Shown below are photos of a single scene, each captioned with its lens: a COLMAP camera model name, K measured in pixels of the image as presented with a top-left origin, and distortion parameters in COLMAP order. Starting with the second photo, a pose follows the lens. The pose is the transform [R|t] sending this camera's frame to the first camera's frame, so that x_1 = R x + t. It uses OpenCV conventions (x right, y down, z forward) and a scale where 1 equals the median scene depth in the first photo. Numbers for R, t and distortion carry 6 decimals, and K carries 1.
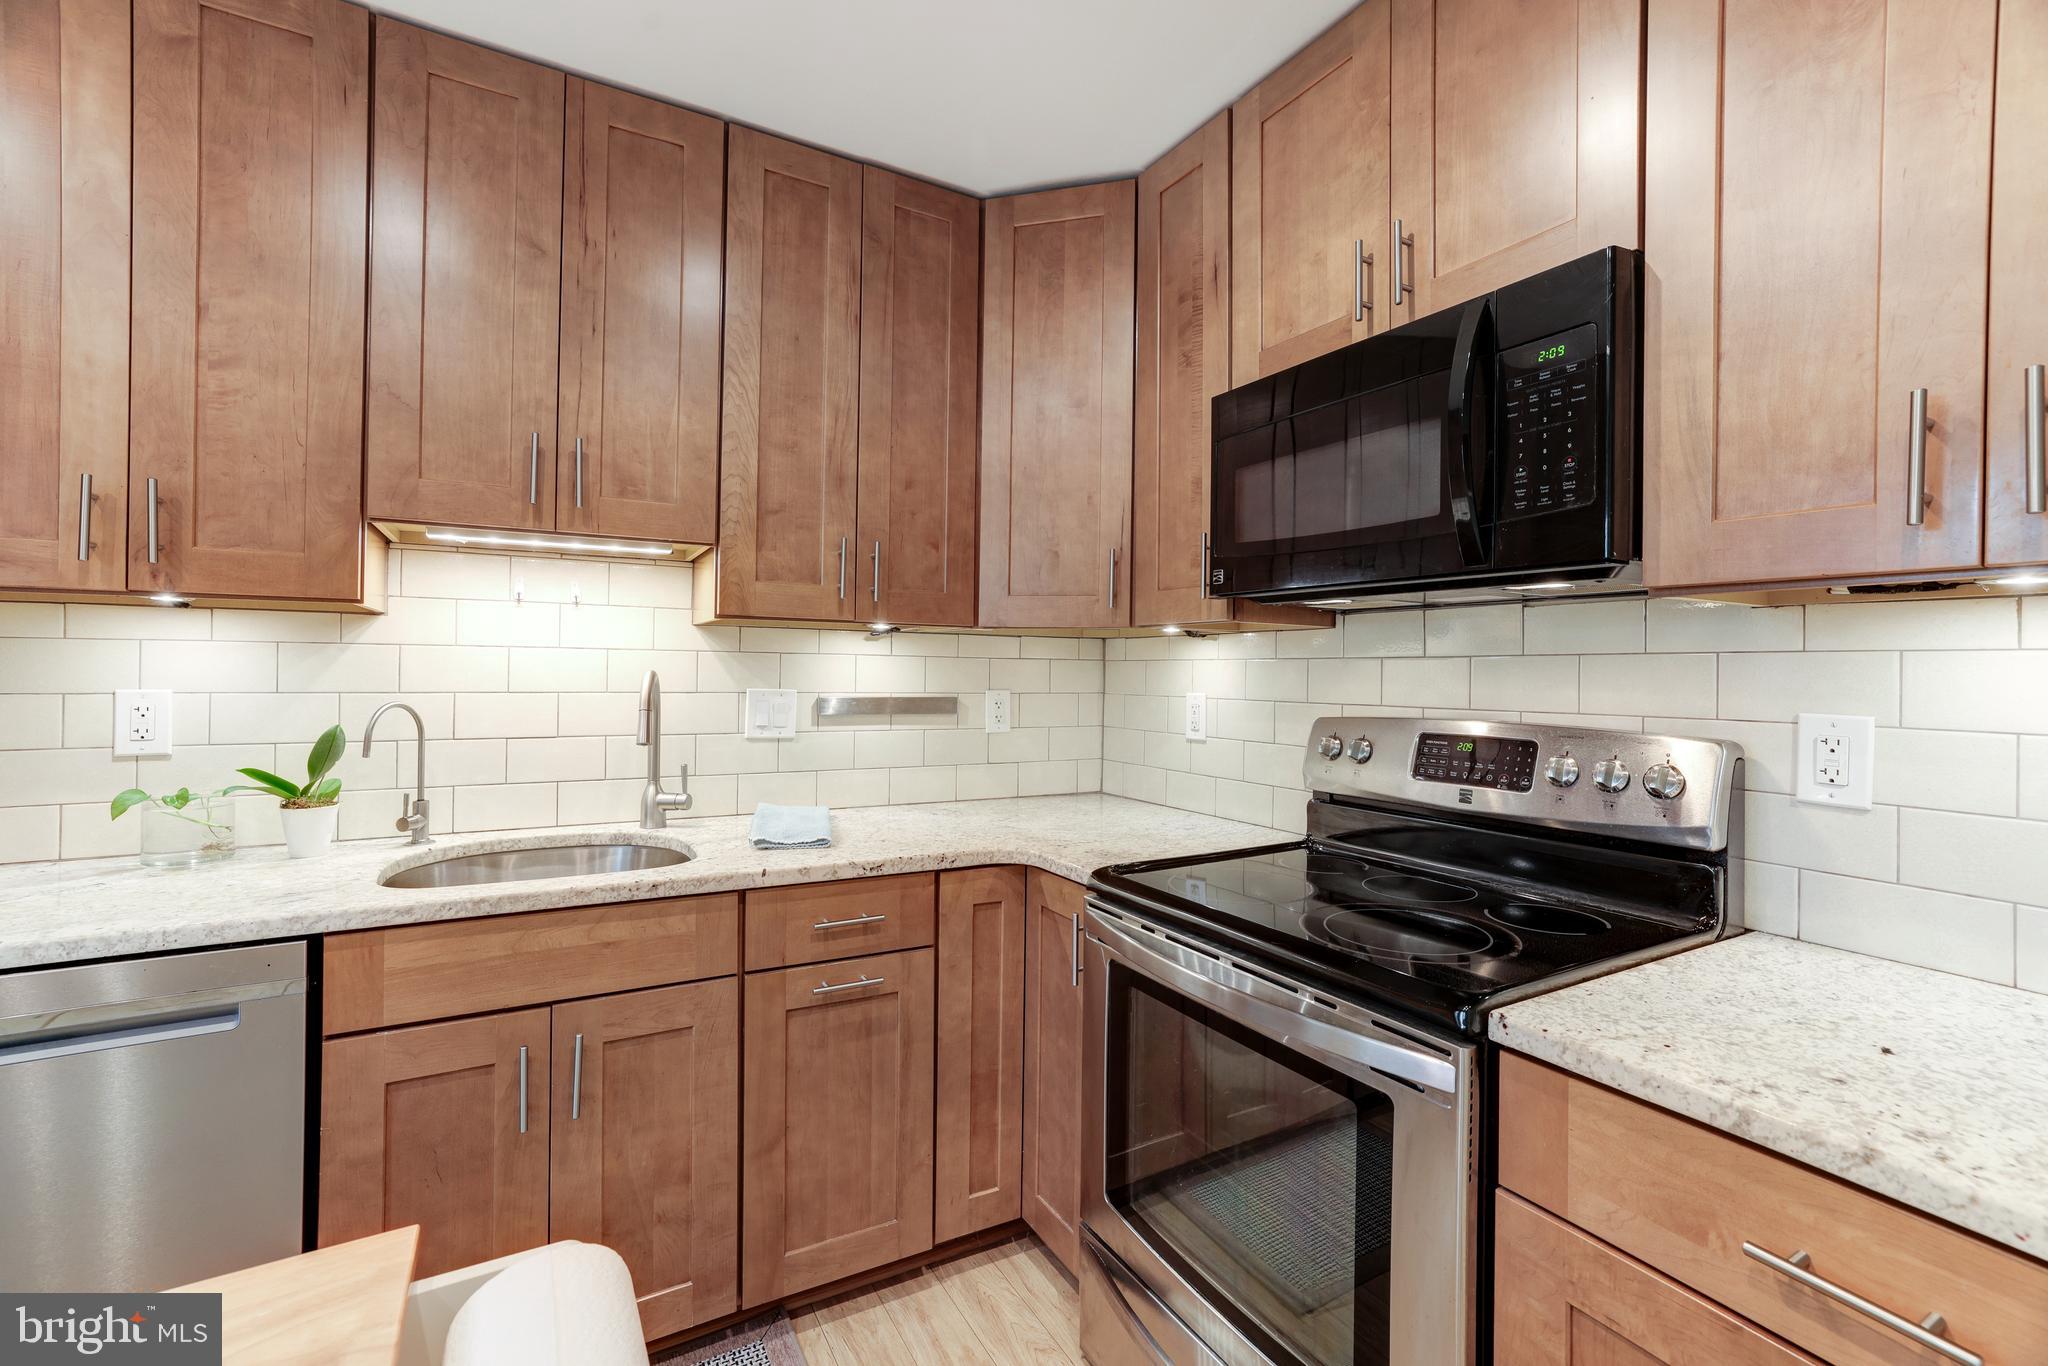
lens RADIAL K [[876.7, 0, 1044.8], [0, 876.7, 663.8], [0, 0, 1]] dist [-0.040557, 0.015100]
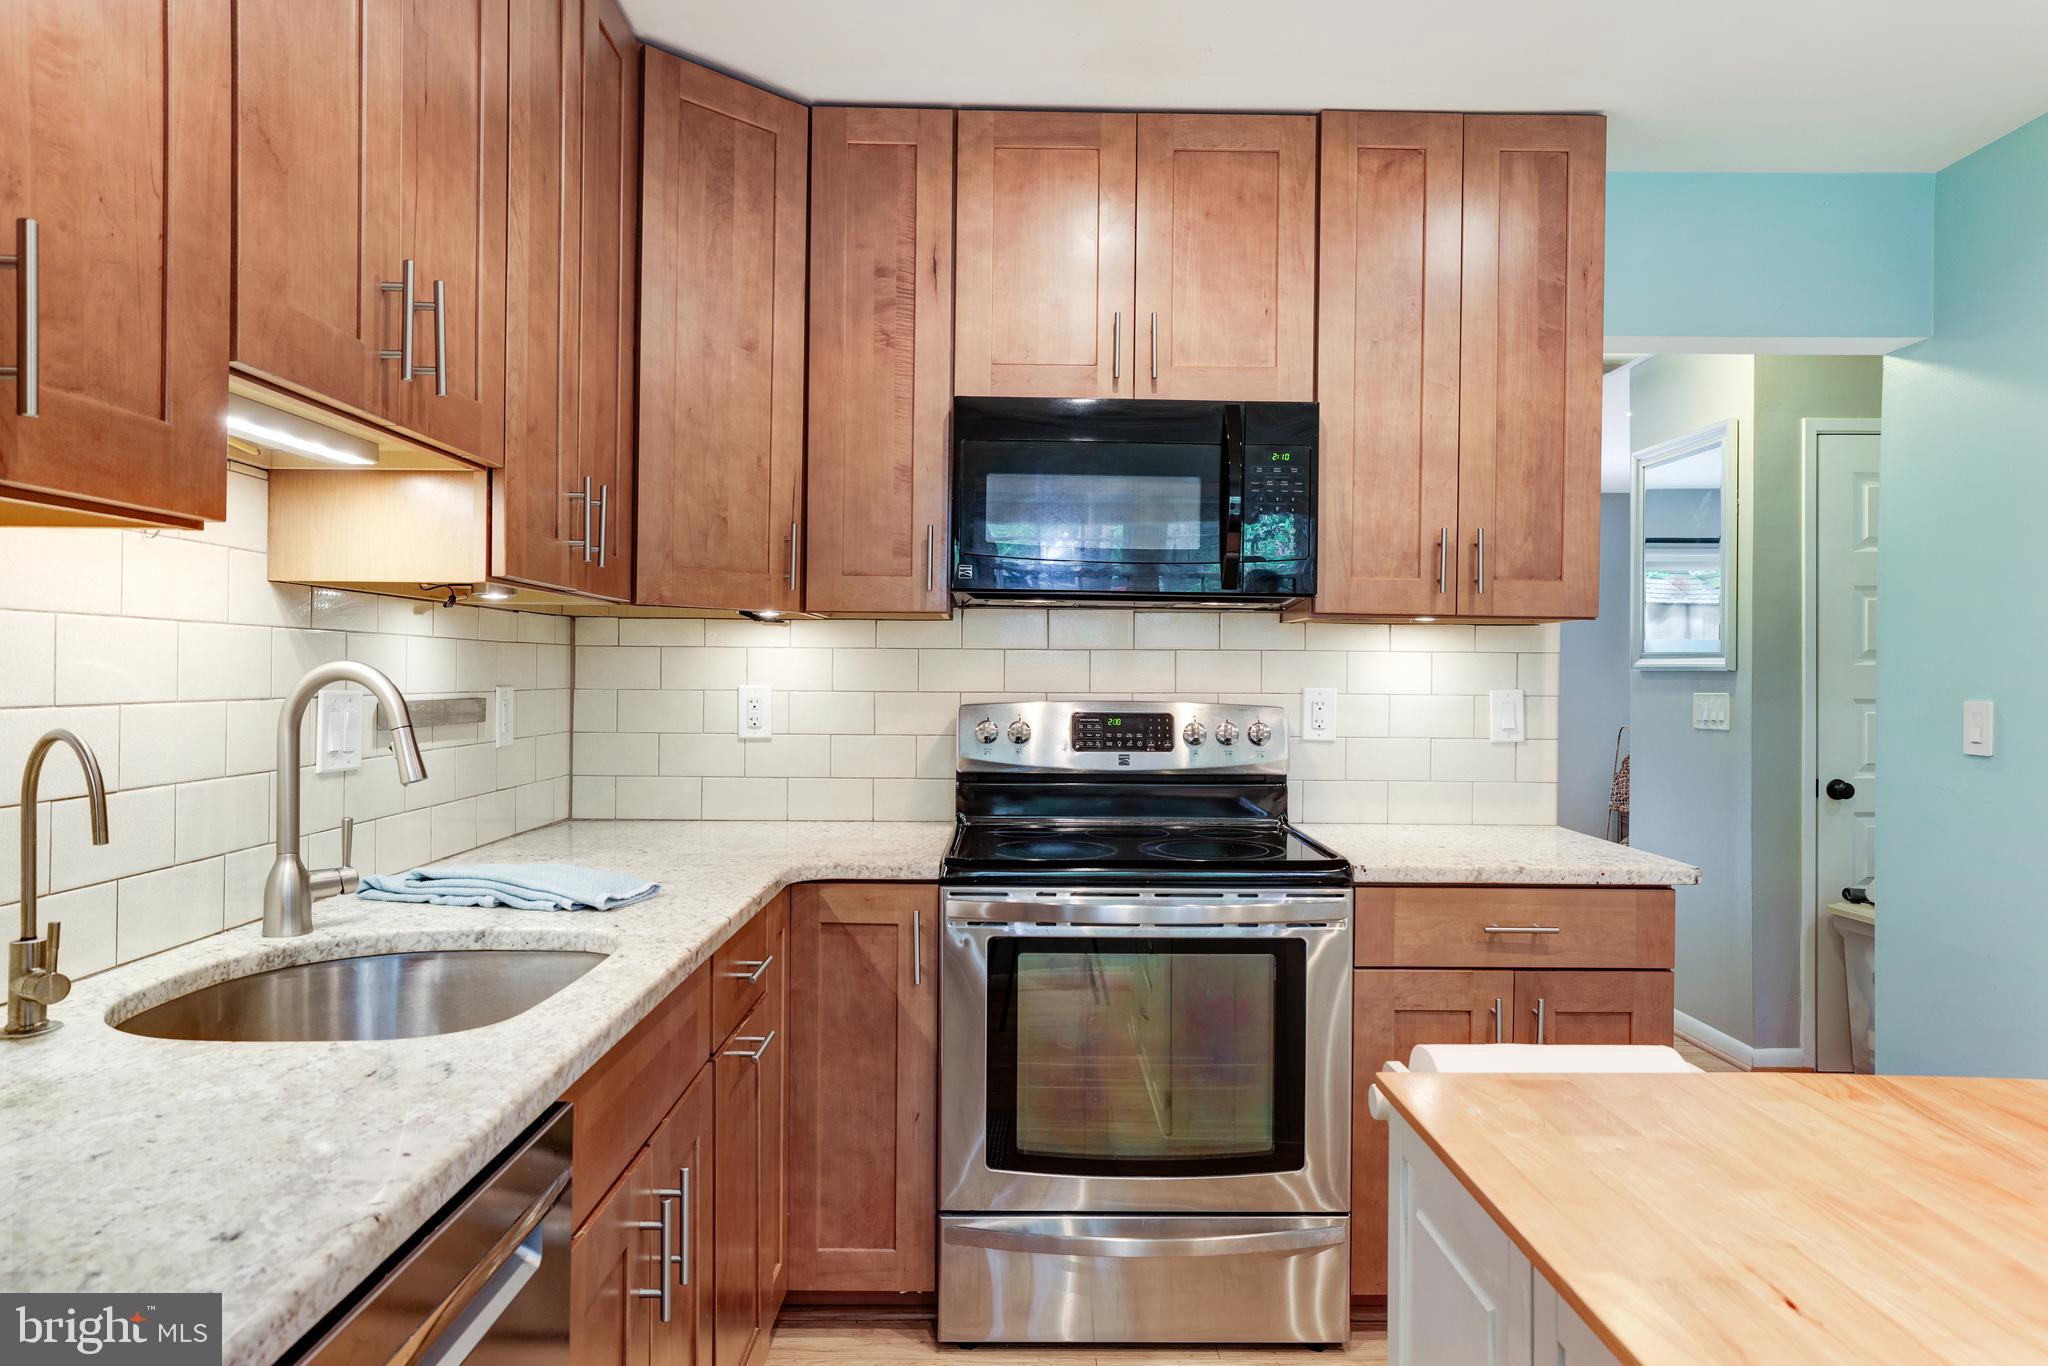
lens RADIAL K [[1242.1, 0, 1023.1], [0, 1242.1, 669.7], [0, 0, 1]] dist [-0.001927, 0.002624]
pose [[0.498919, -0.006118, 0.866627, -1.086313], [-0.012122, 0.999828, 0.014037, -0.003680], [-0.866564, -0.017509, 0.498759, 0.198160]]
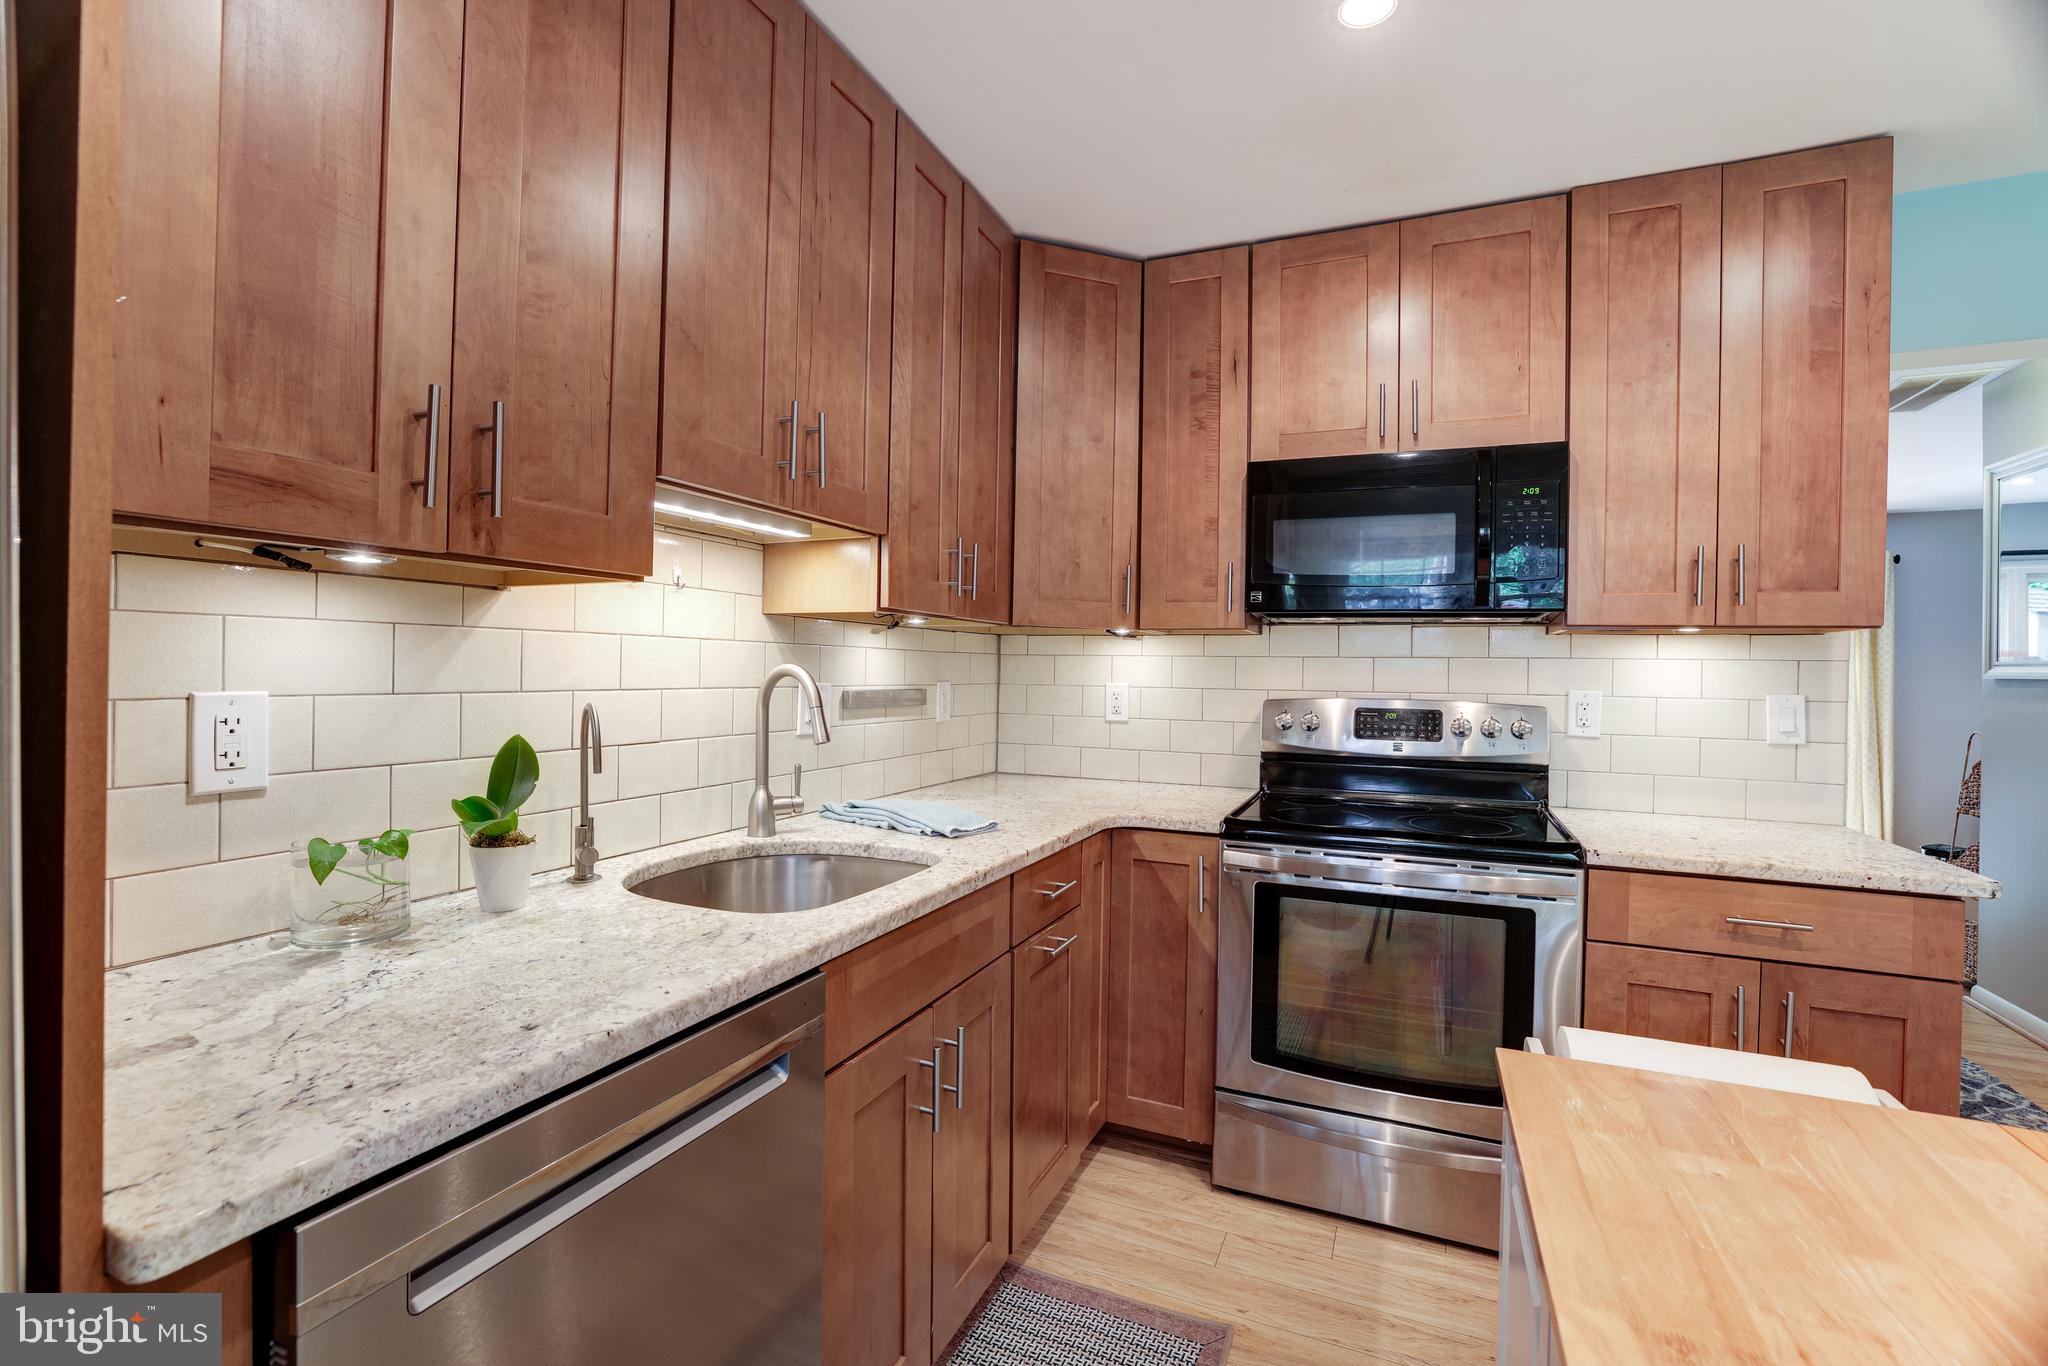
lens RADIAL K [[876.7, 0, 1038.4], [0, 876.7, 668.5], [0, 0, 1]] dist [-0.040557, 0.015100]
pose [[0.807419, 0.001022, 0.589977, -0.895926], [-0.012502, 0.999804, 0.015377, -0.005051], [-0.589846, -0.019792, 0.807273, 0.102973]]
